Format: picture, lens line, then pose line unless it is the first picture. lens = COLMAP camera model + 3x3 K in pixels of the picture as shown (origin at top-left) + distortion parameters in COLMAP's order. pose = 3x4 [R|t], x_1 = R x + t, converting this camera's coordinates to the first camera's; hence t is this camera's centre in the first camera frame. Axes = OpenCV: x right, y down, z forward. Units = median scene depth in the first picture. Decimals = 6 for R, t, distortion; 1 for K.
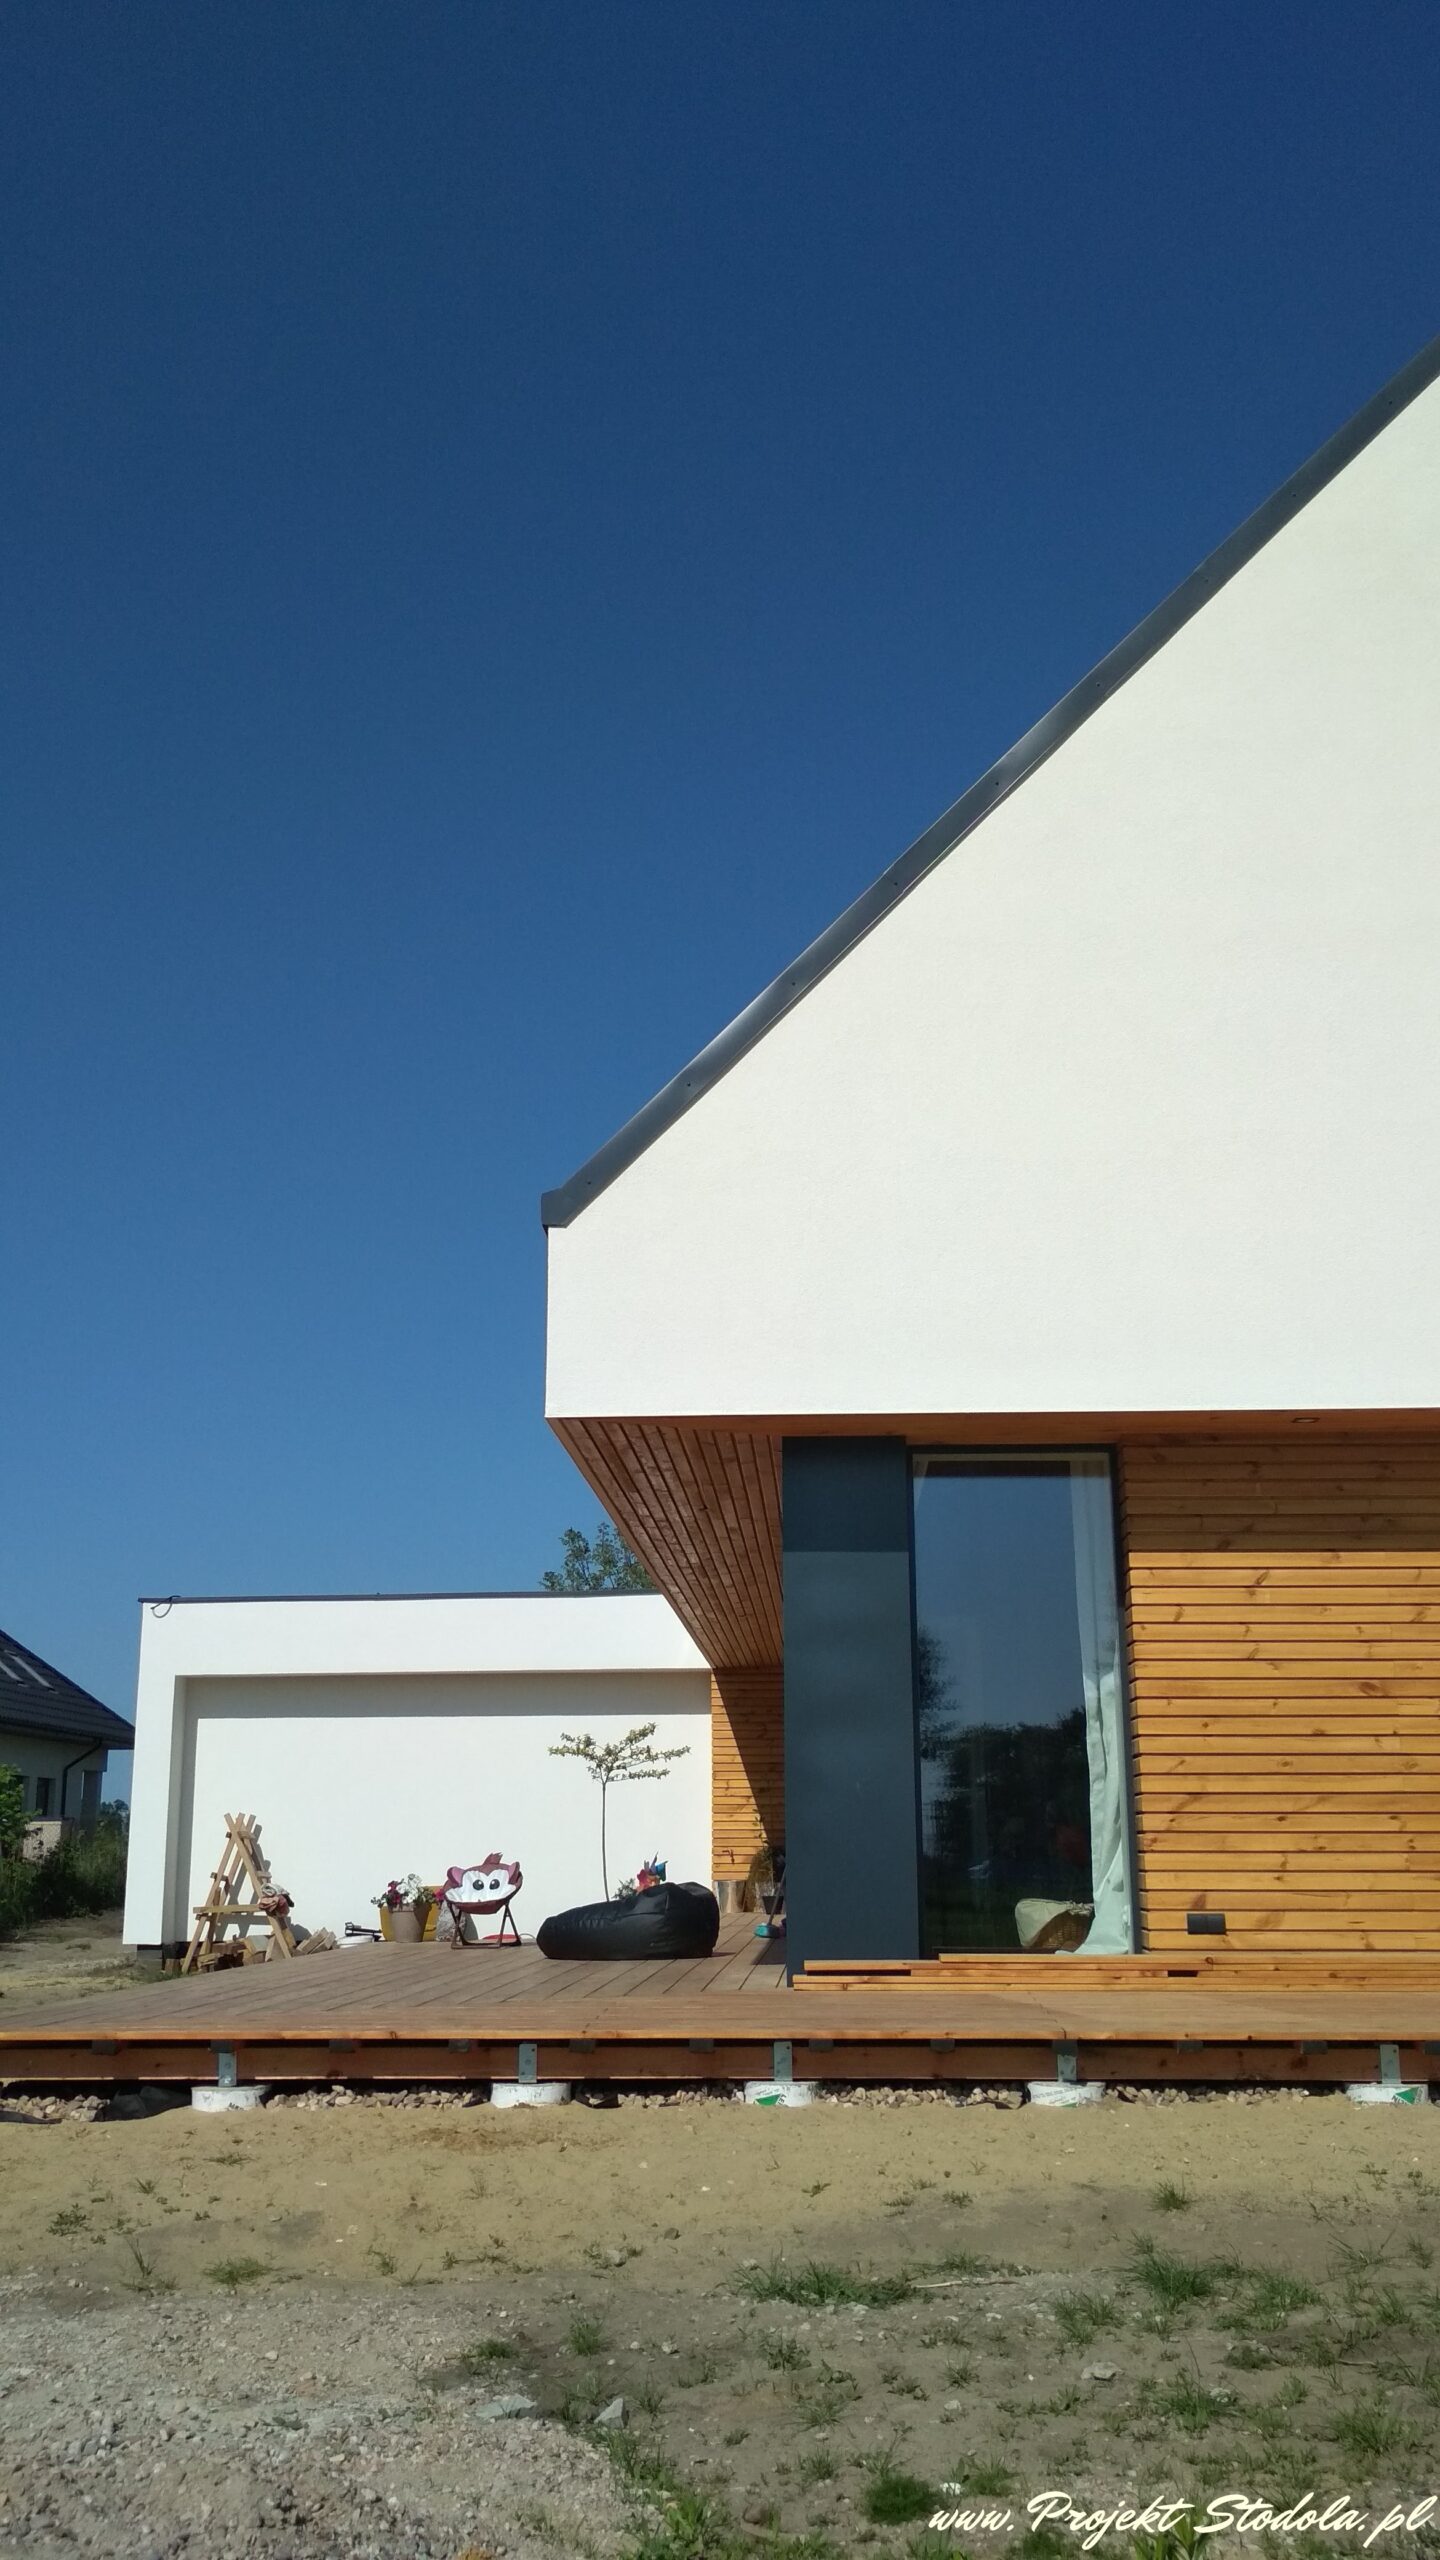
lens RADIAL K [[2282.9, 0, 720.0], [0, 2282.9, 1280.0], [0, 0, 1]] dist [0.109582, -0.251379]
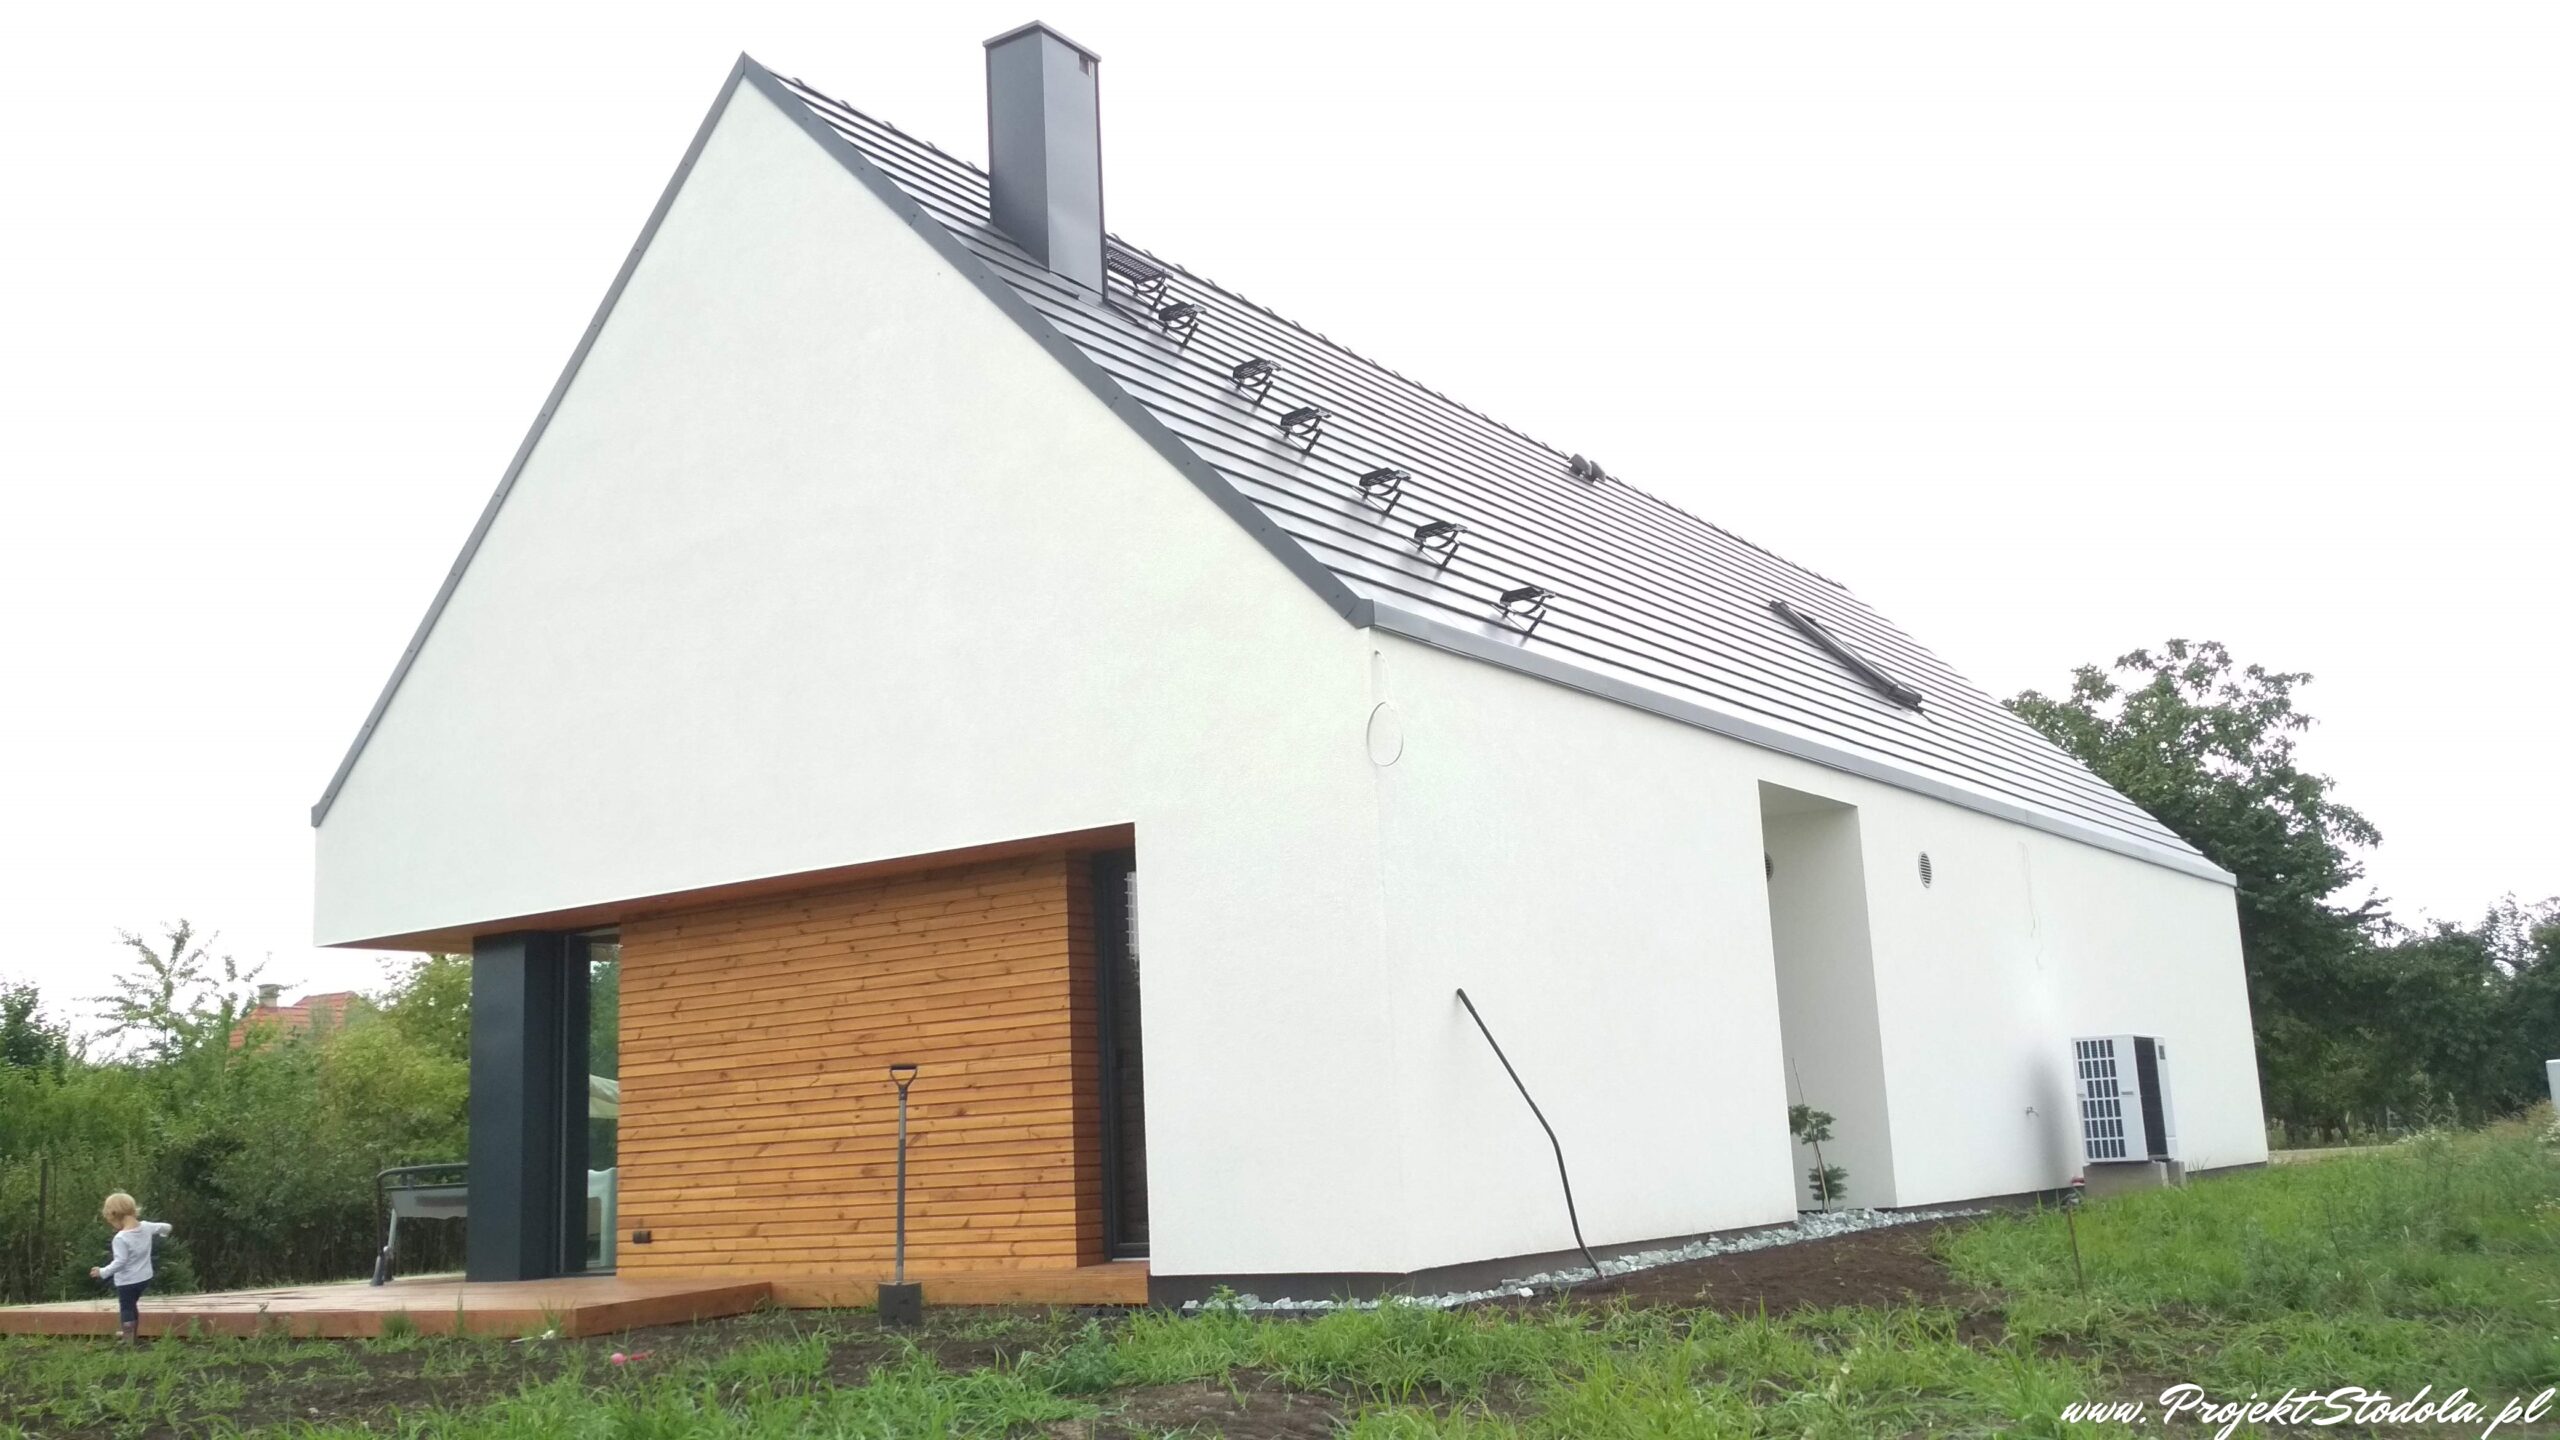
lens RADIAL K [[2296.3, 0, 1280.0], [0, 2296.3, 720.0], [0, 0, 1]] dist [0.094433, -0.252660]
pose [[0.856079, -0.134701, -0.498983, 1.356034], [0.168957, 0.985334, 0.023879, -0.021744], [0.488448, -0.104749, 0.866283, -0.080289]]
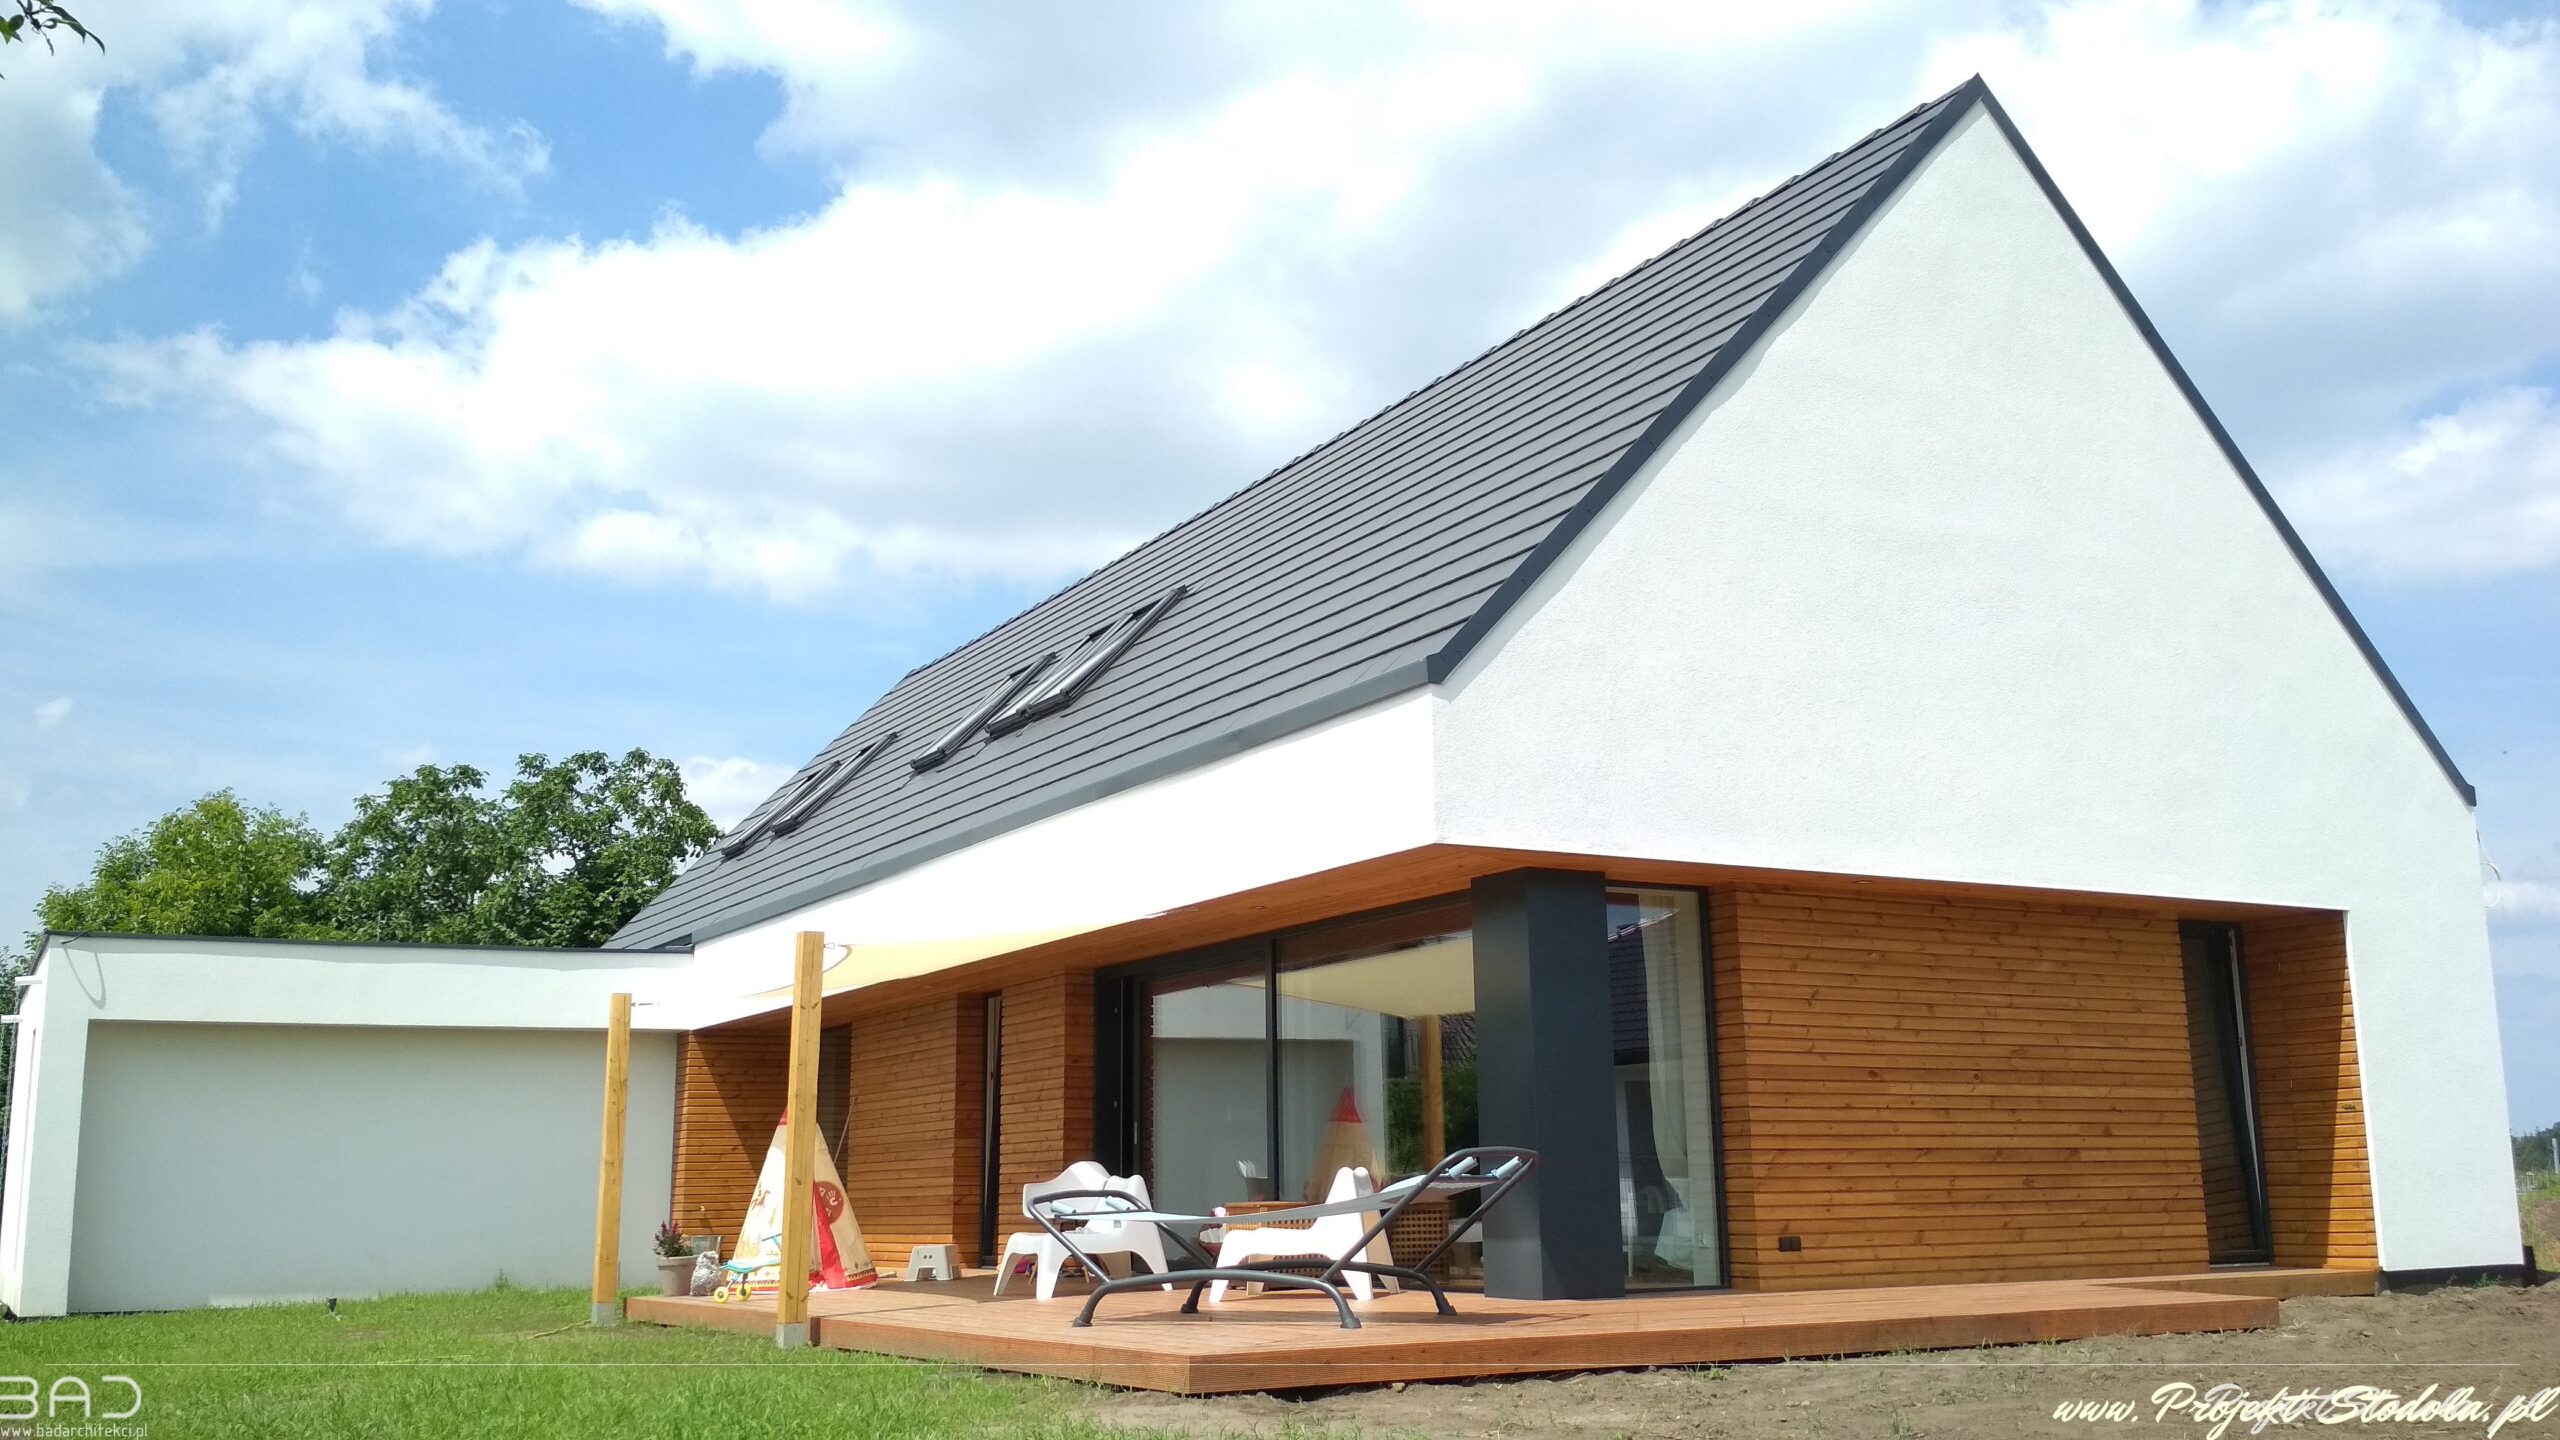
lens RADIAL K [[2296.3, 0, 1280.0], [0, 2296.3, 720.0], [0, 0, 1]] dist [0.094433, -0.252660]
pose [[0.841649, 0.099012, 0.530870, -0.790679], [-0.117575, 0.993063, 0.001190, 0.003893], [-0.527070, -0.063419, 0.847452, 0.014559]]
